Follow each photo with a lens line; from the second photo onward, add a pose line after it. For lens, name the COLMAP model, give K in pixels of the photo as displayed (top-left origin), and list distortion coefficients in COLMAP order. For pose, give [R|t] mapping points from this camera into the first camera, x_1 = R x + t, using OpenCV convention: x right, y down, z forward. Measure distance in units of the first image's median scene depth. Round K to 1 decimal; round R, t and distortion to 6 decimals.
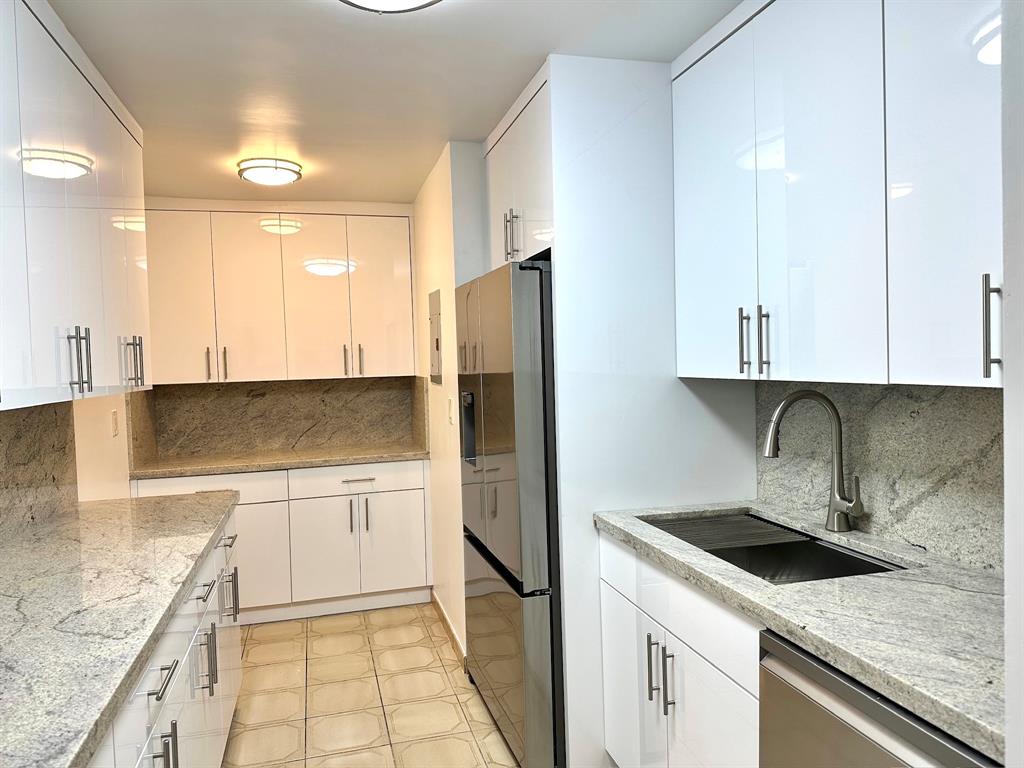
lens RADIAL K [[719.8, 0, 512.0], [0, 719.8, 384.0], [0, 0, 1]] dist [0.027470, -0.004469]
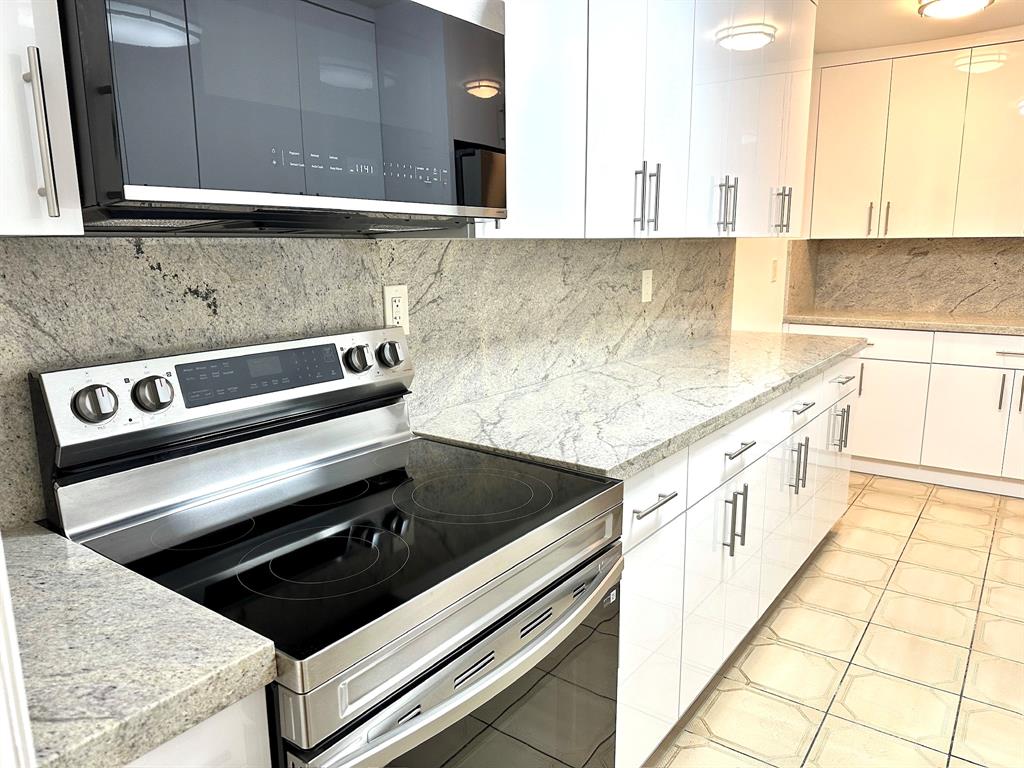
lens RADIAL K [[761.7, 0, 512.0], [0, 761.7, 384.0], [0, 0, 1]] dist [-0.097983, 0.054313]
pose [[0.632889, 0.155667, -0.758432, 0.092954], [-0.021391, 0.982721, 0.183851, 0.020410], [0.773947, -0.100134, 0.625283, -0.047315]]
